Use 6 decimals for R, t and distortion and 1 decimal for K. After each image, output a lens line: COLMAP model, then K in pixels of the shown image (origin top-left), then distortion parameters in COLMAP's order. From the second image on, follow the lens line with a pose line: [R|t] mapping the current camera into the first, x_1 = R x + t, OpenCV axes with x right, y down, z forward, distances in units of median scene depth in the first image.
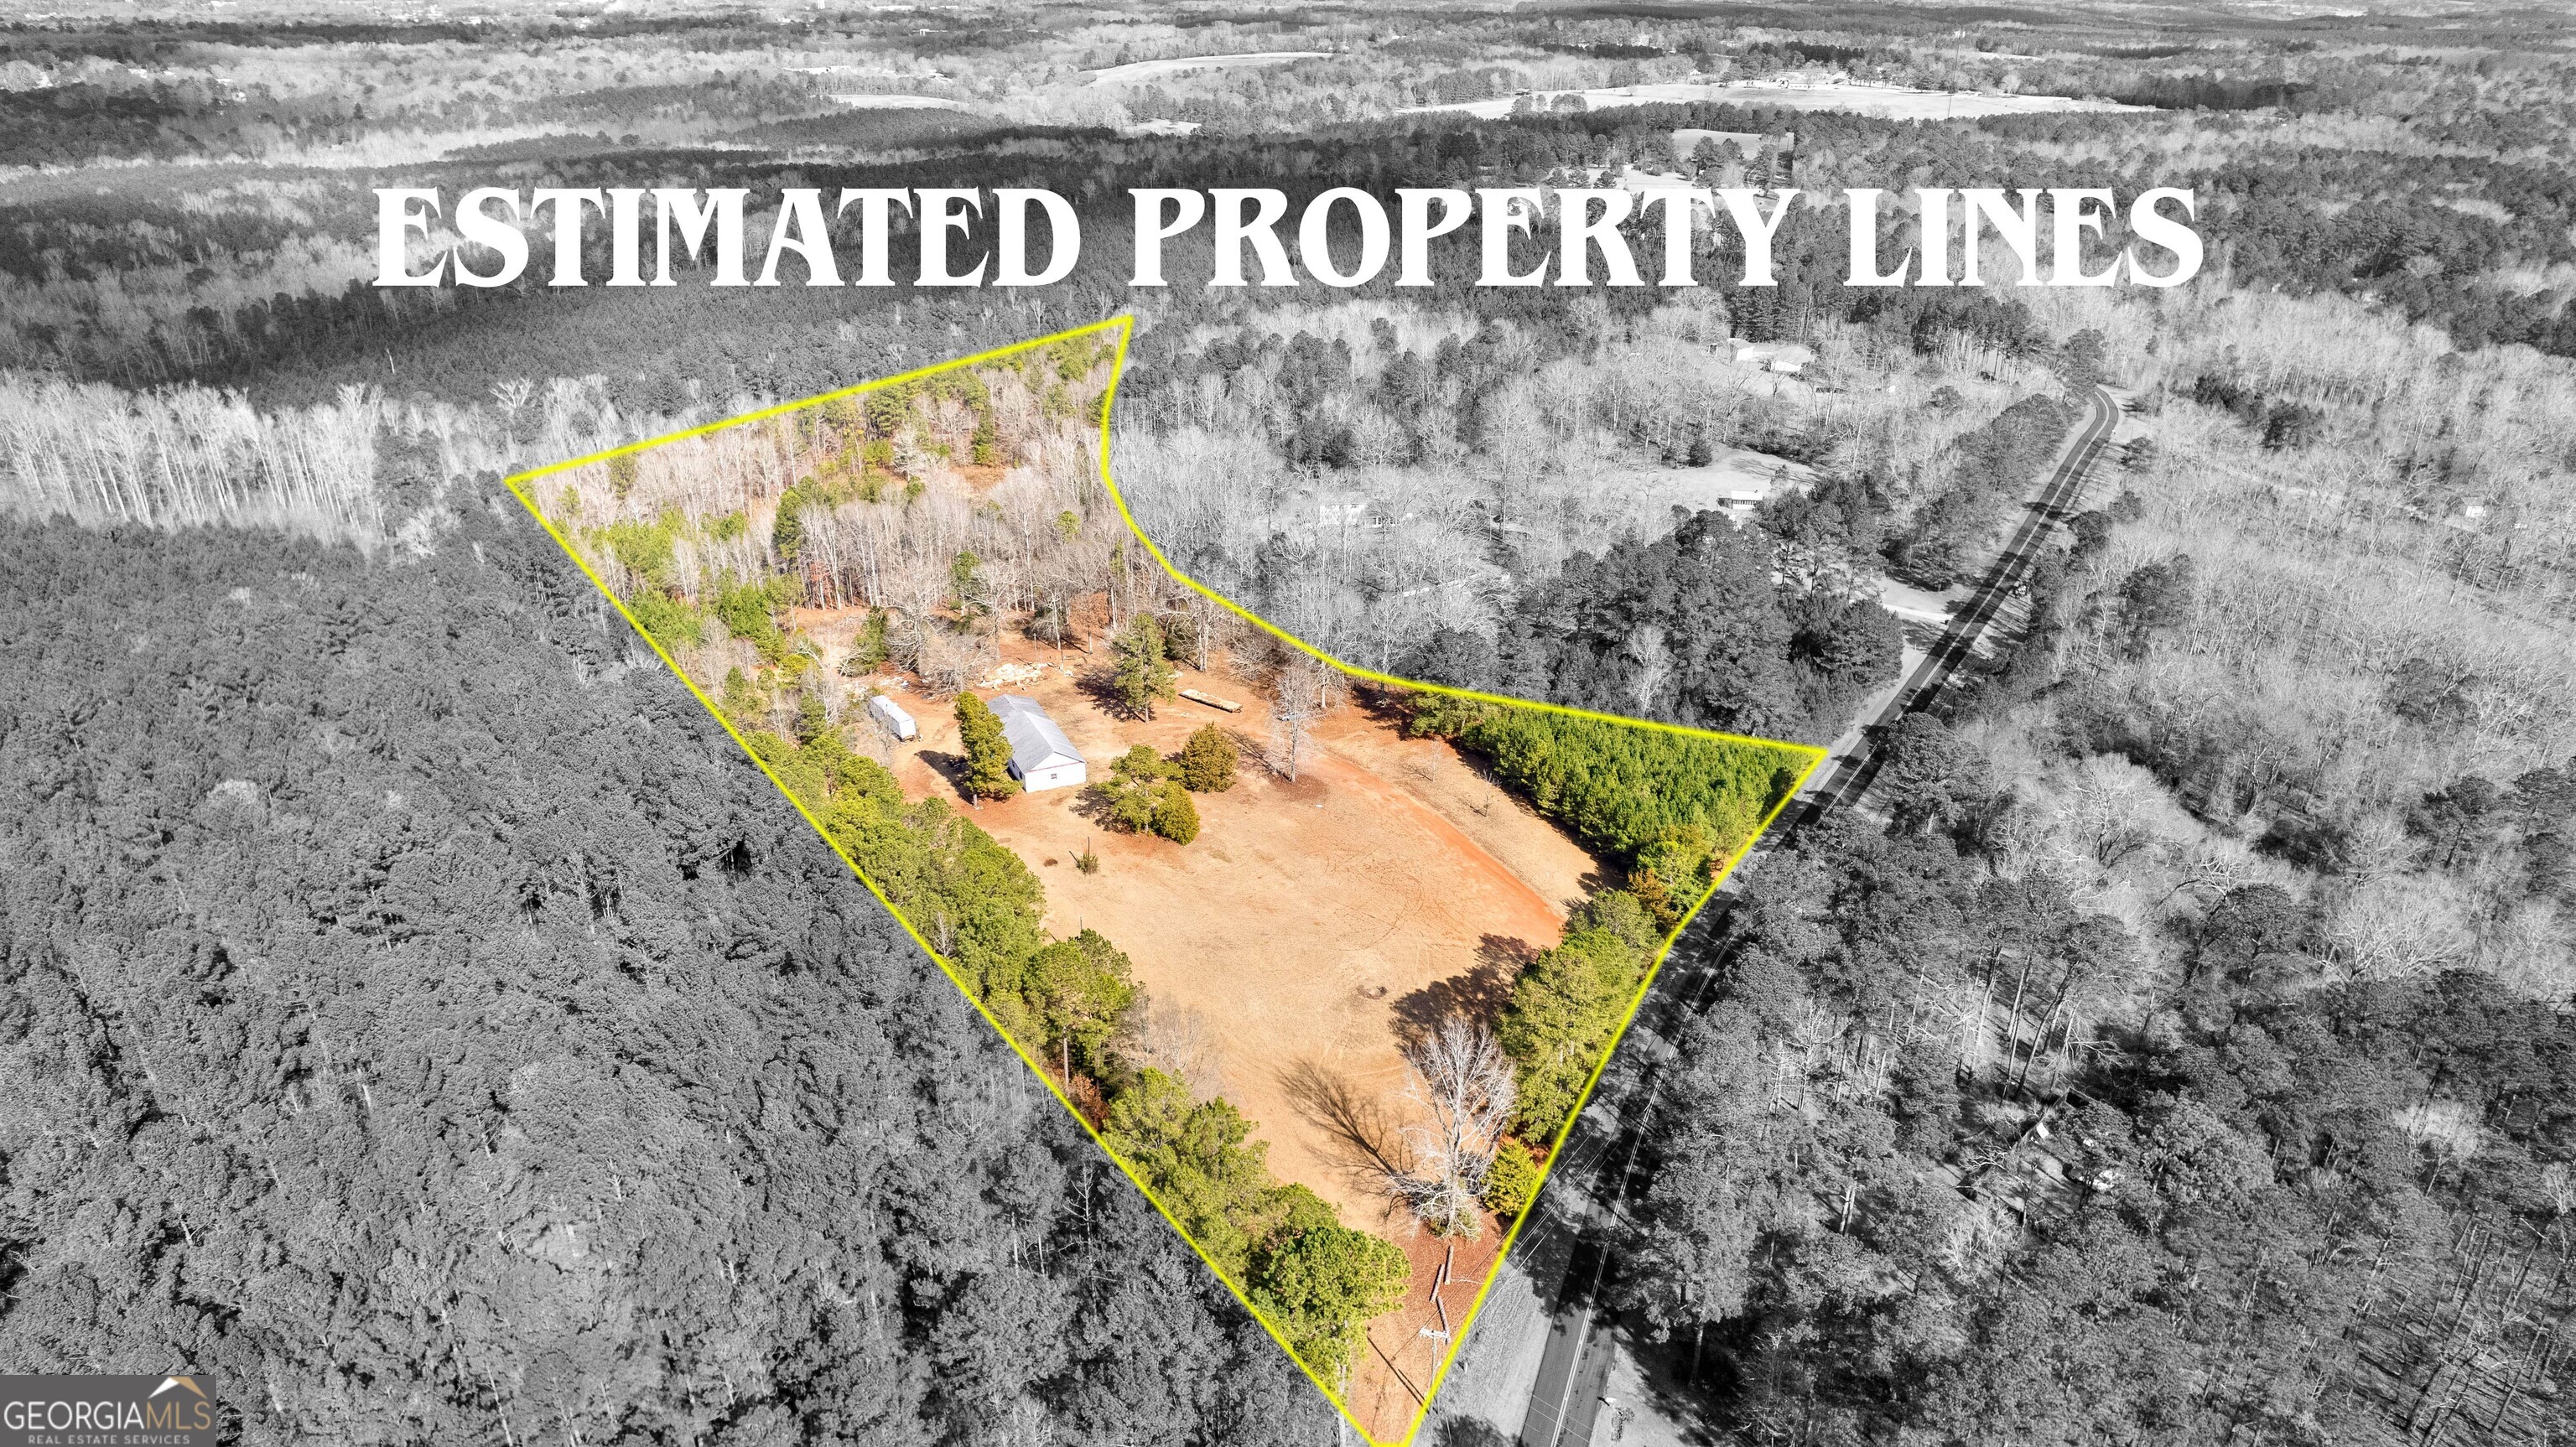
lens RADIAL K [[1664.0, 0, 1288.0], [0, 1664.0, 723.5], [0, 0, 1]] dist [-0.081467, 0.074061]
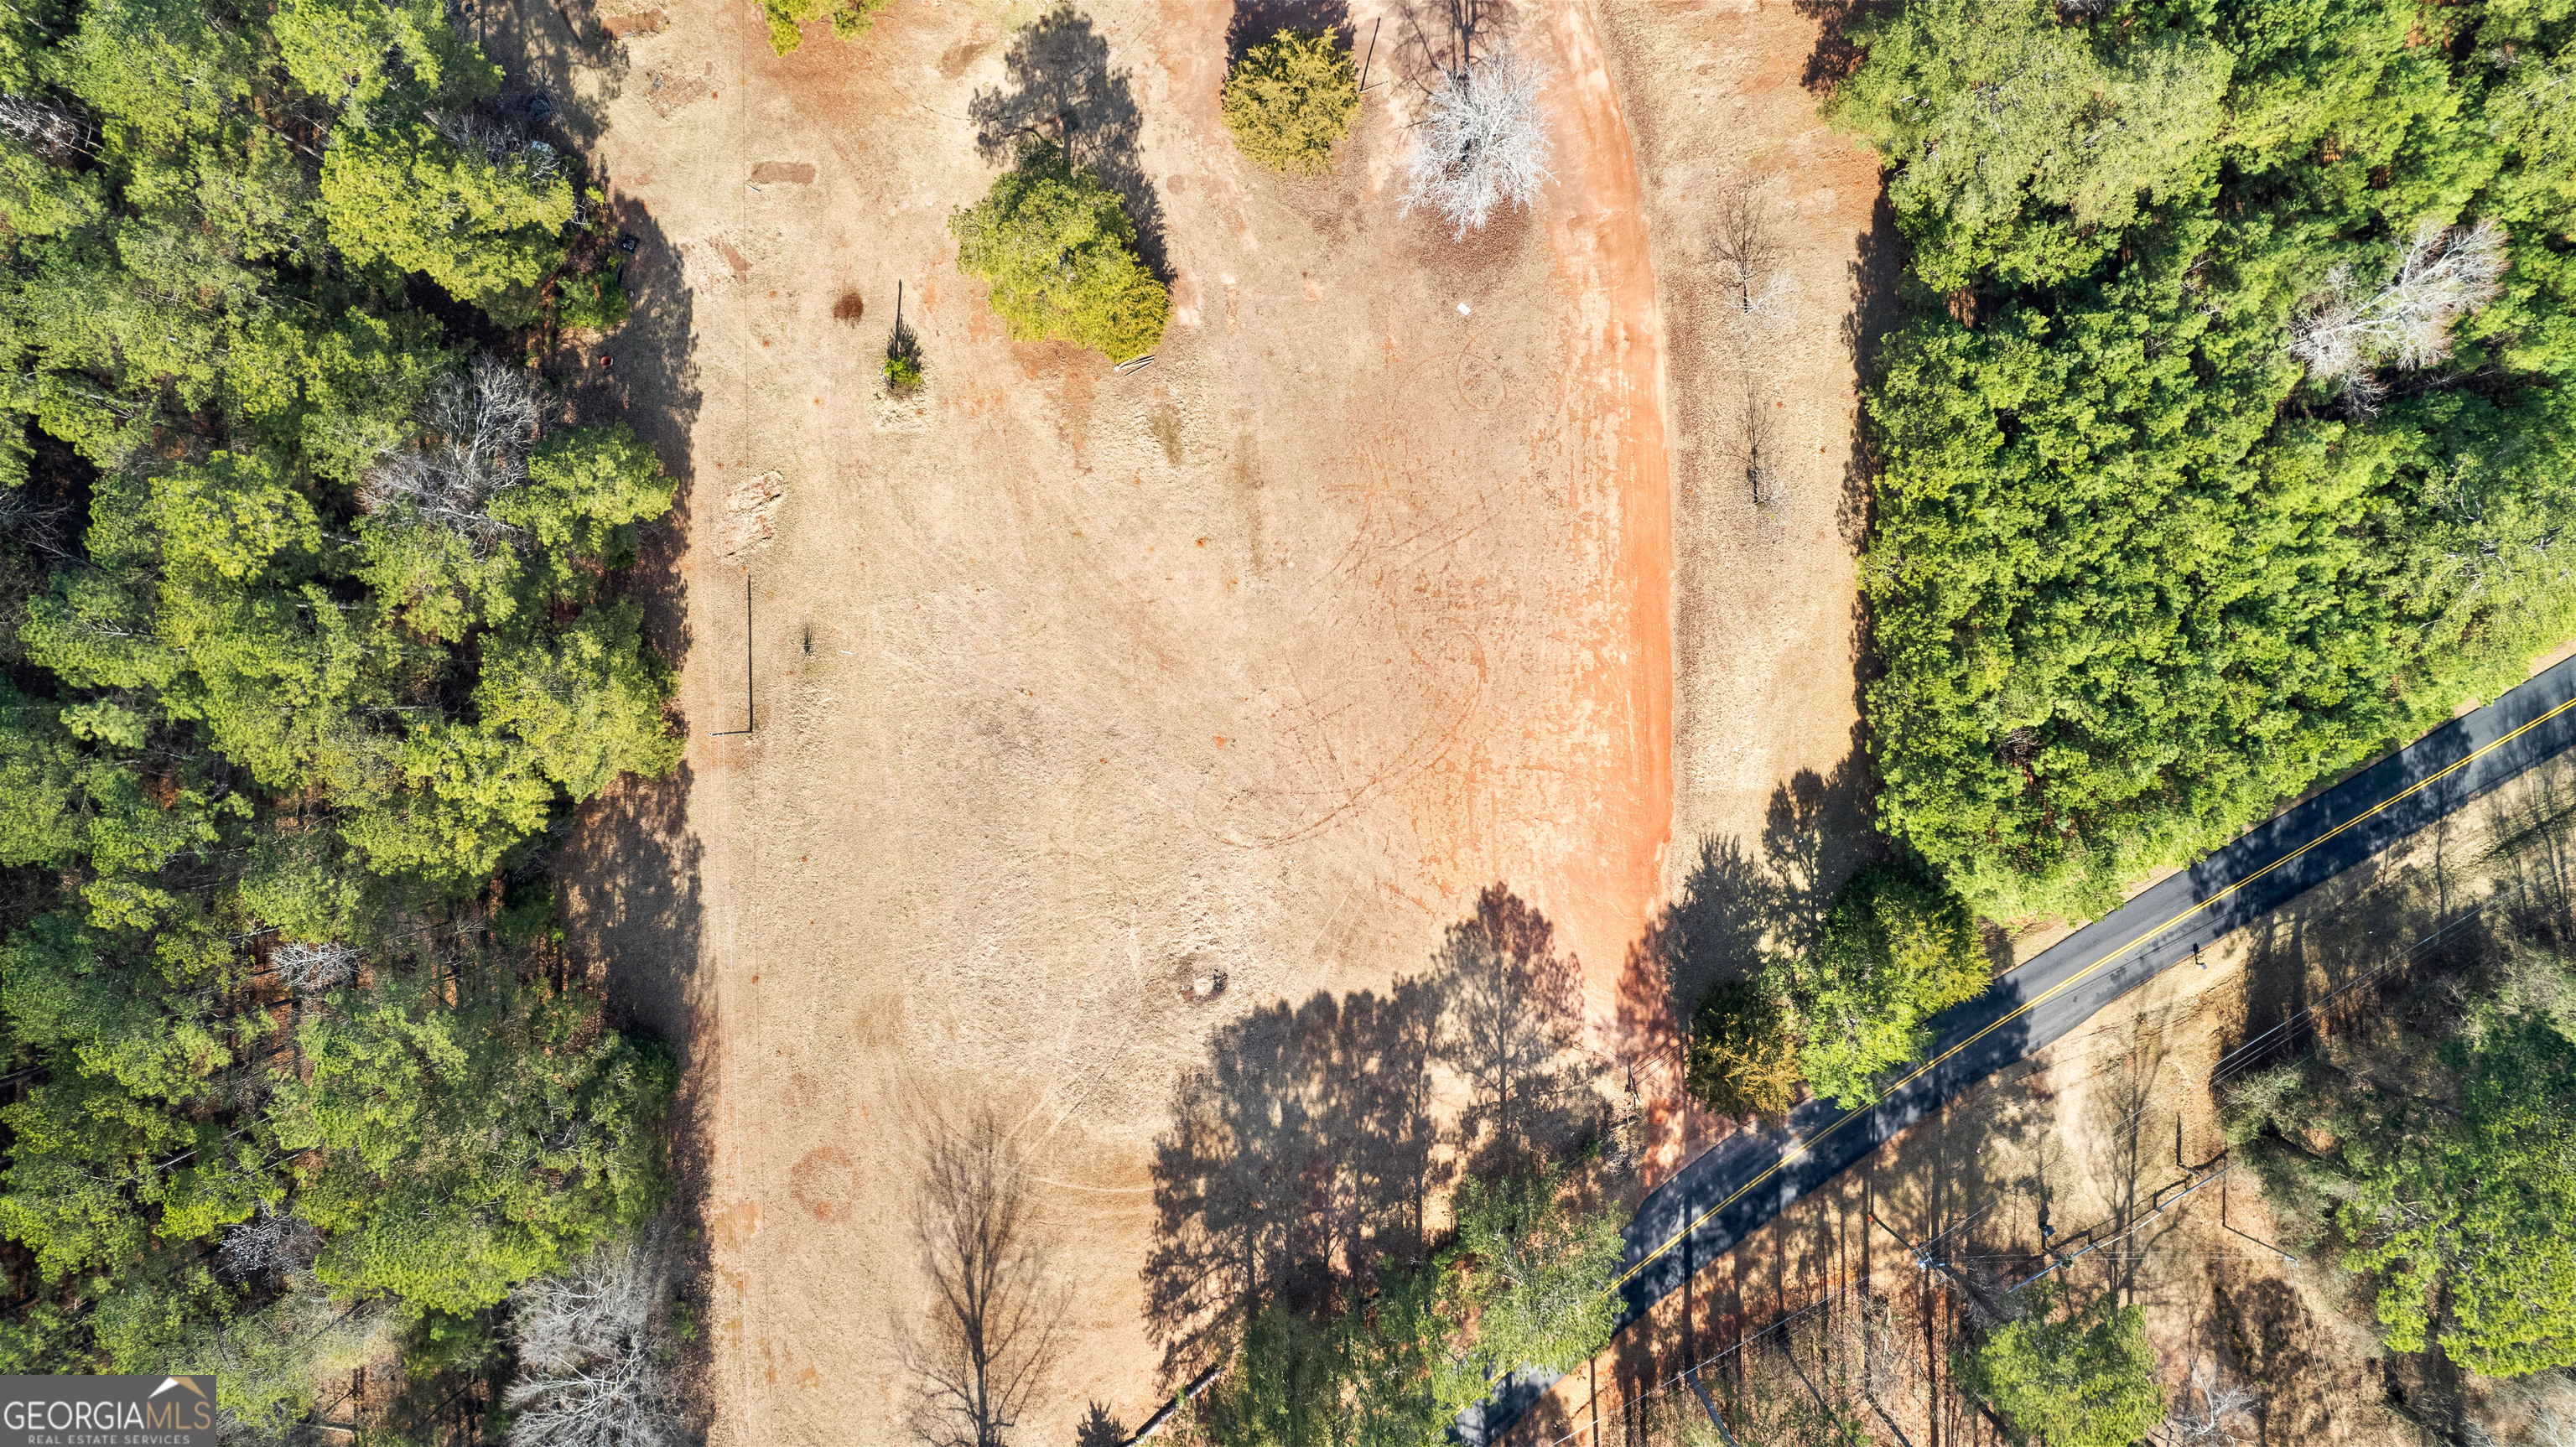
lens RADIAL K [[1629.1, 0, 1288.0], [0, 1629.1, 723.5], [0, 0, 1]] dist [-0.054254, 0.030477]
pose [[0.883370, 0.468514, 0.012322, 0.016062], [-0.205984, 0.364492, 0.908139, -0.201654], [0.420985, -0.804761, 0.418488, 0.446309]]
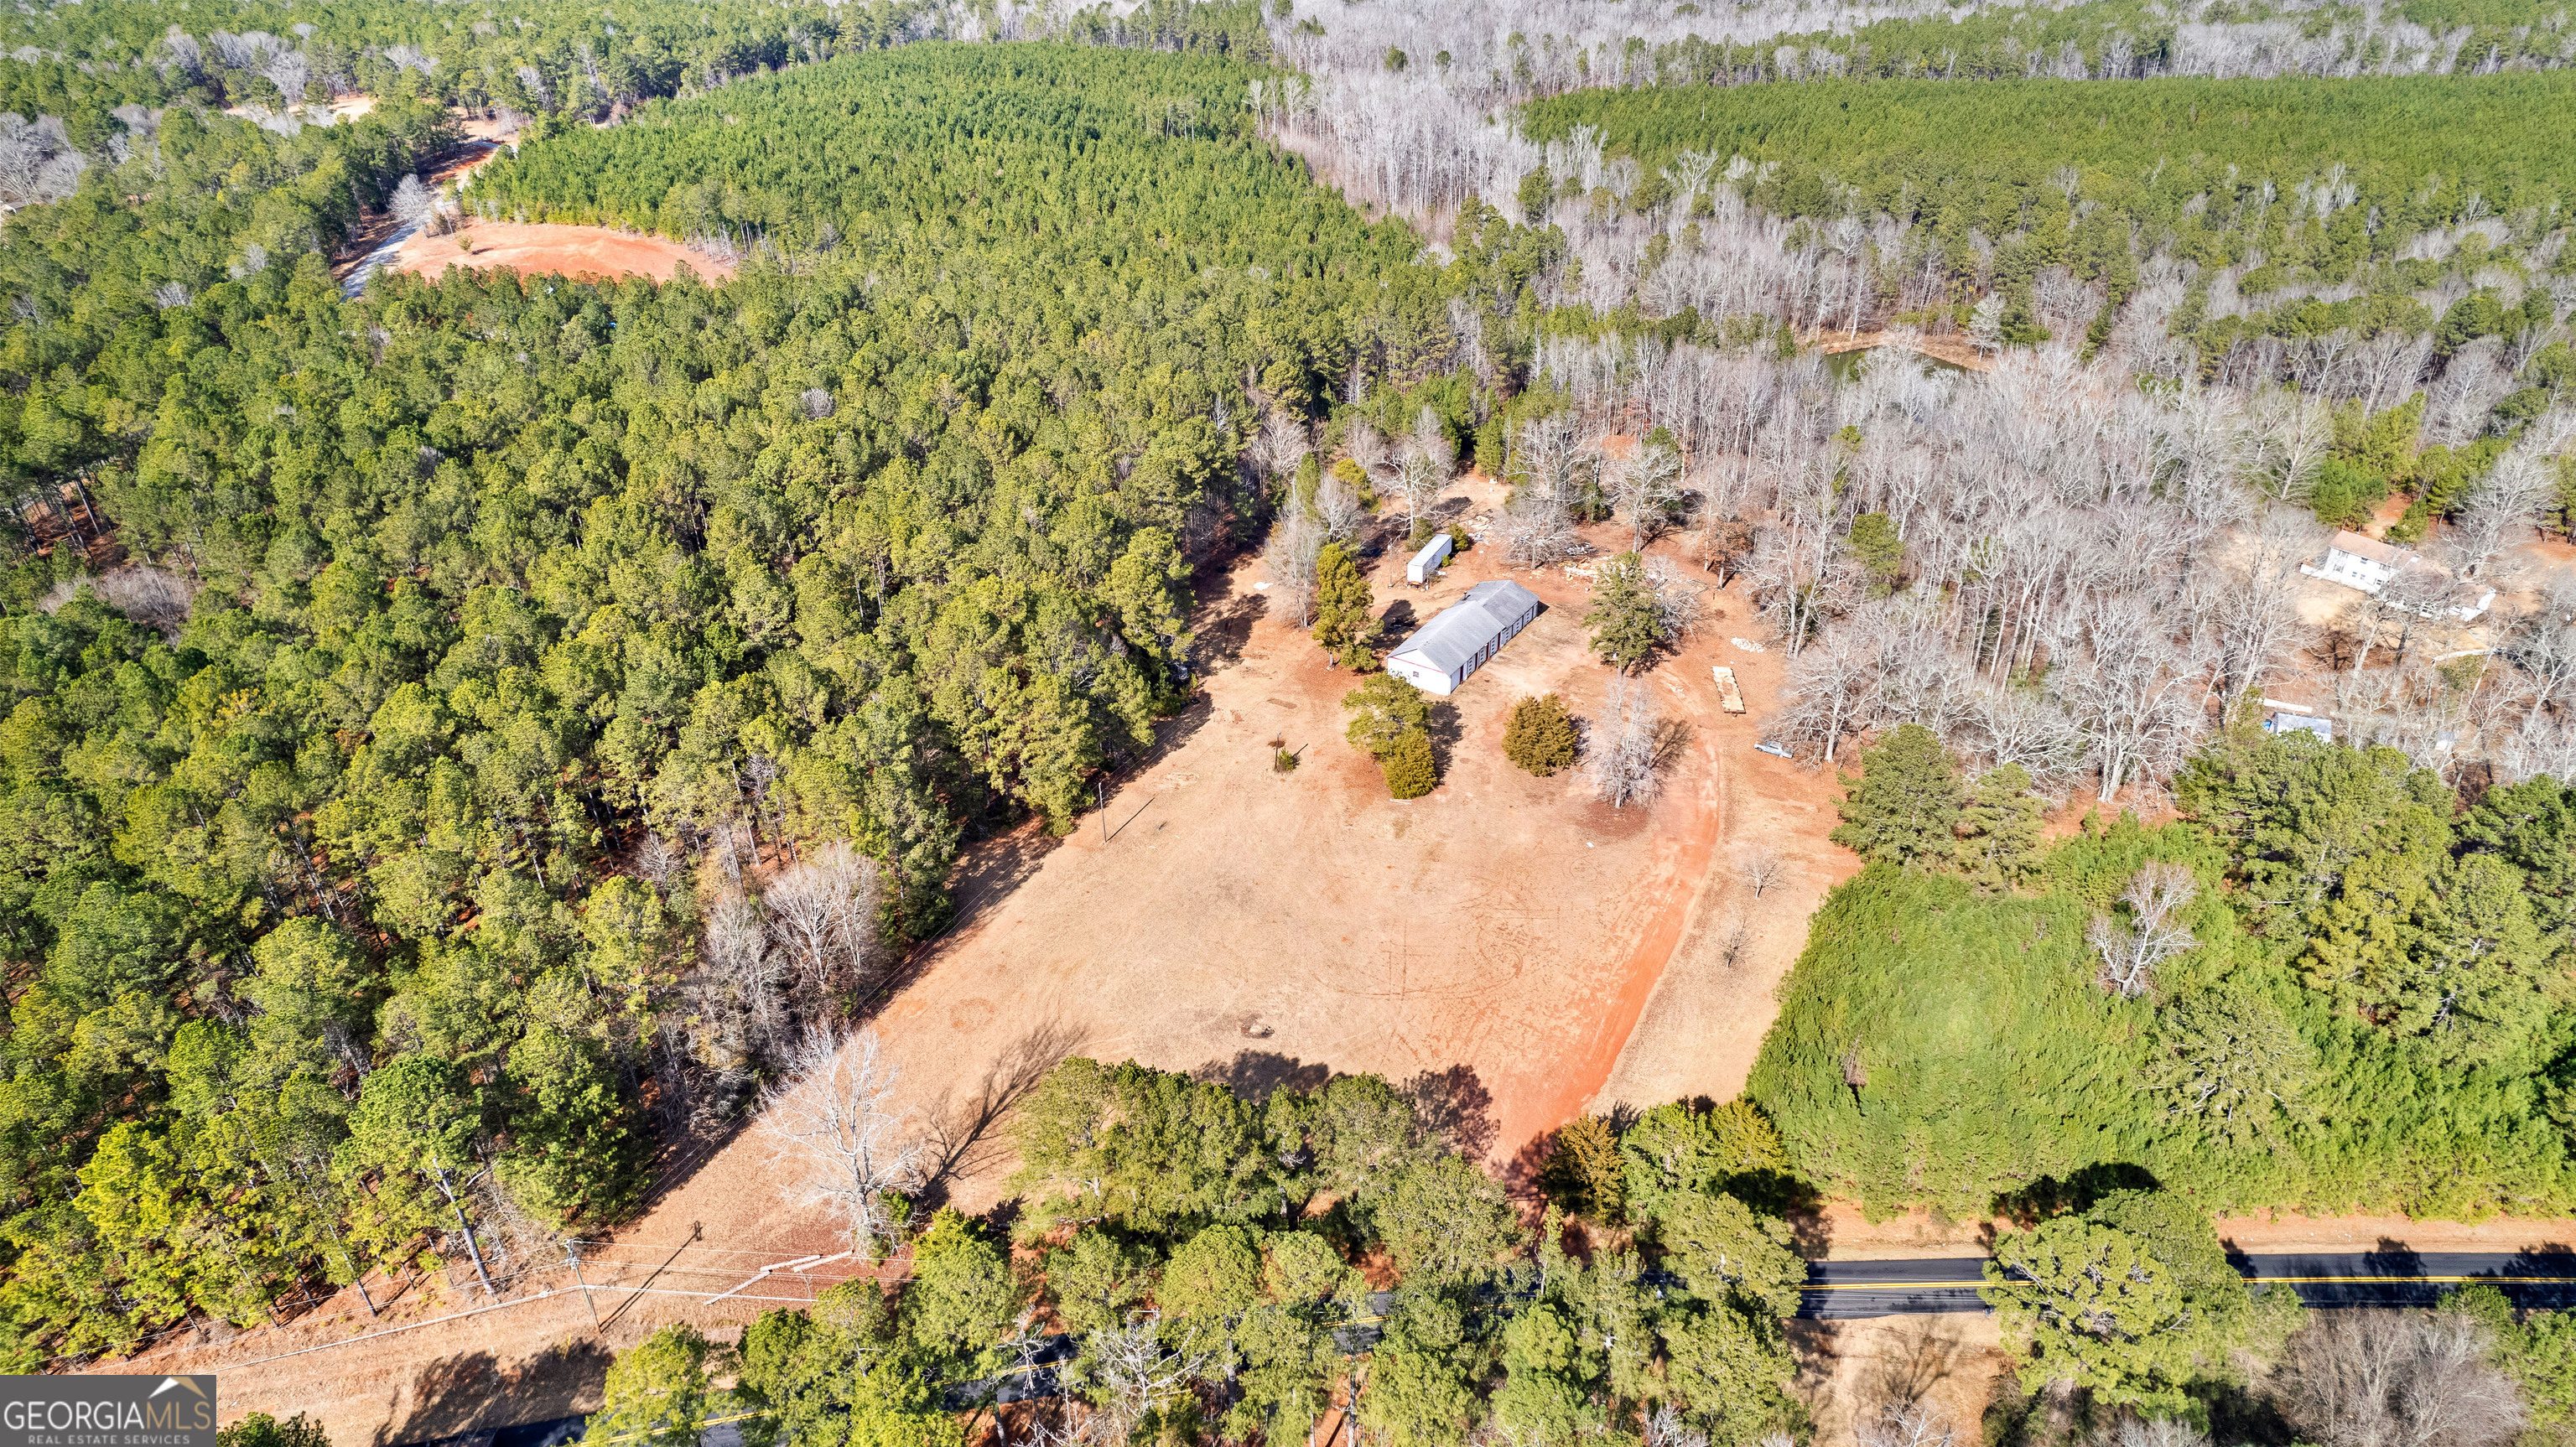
lens RADIAL K [[1647.5, 0, 1288.0], [0, 1647.5, 723.5], [0, 0, 1]] dist [-0.084415, 0.078523]
pose [[0.538202, 0.434891, -0.721948, 0.311665], [-0.337435, 0.896127, 0.288261, -0.115725], [0.772319, 0.088467, 0.629044, 0.250429]]
